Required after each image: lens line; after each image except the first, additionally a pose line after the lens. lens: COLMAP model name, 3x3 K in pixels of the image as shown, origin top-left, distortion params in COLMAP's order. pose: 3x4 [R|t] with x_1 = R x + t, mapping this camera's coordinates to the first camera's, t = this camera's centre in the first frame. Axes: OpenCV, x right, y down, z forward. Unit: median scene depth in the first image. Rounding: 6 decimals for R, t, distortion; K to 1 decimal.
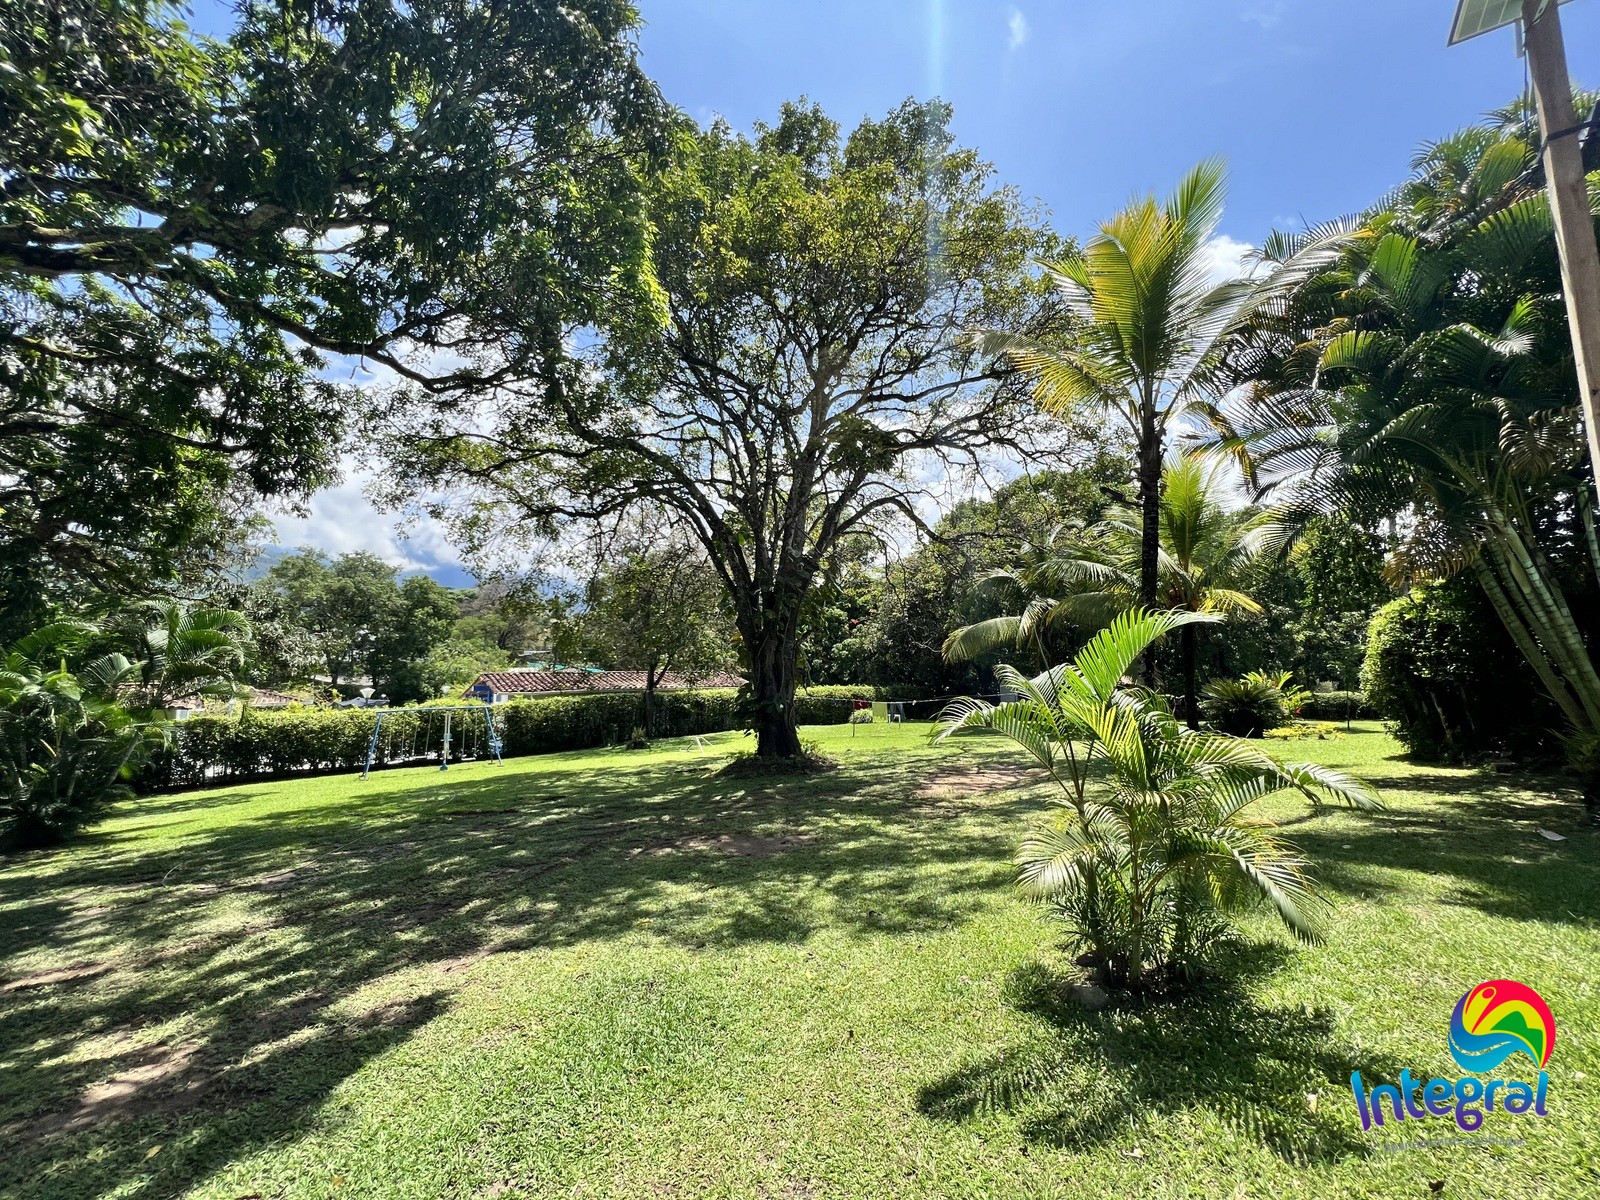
lens RADIAL K [[640.6, 0, 796.5], [0, 640.6, 598.8], [0, 0, 1]] dist [-0.001441, 0.000054]
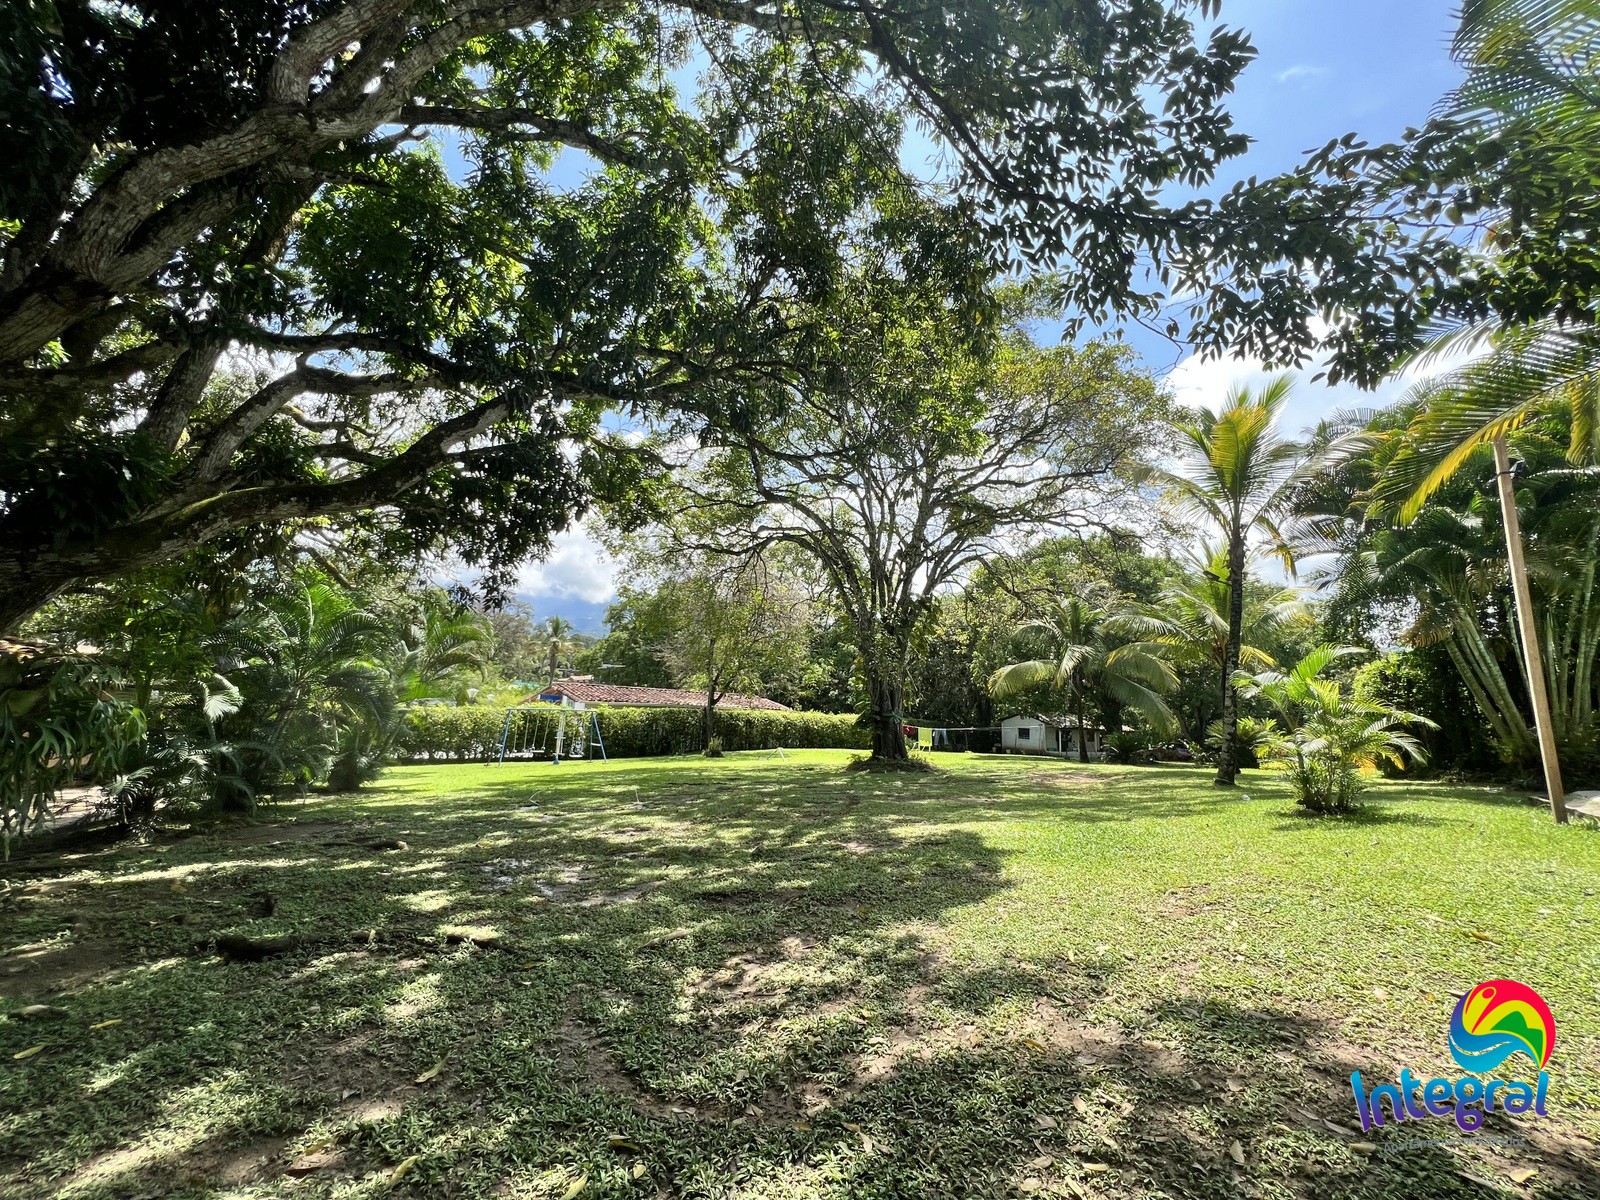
lens RADIAL K [[640.6, 0, 796.5], [0, 640.6, 598.8], [0, 0, 1]] dist [-0.001441, 0.000054]
pose [[0.996303, 0.066749, 0.054083, -0.238094], [-0.063634, 0.996321, -0.057410, 0.016256], [-0.057716, 0.053756, 0.996885, -0.188395]]
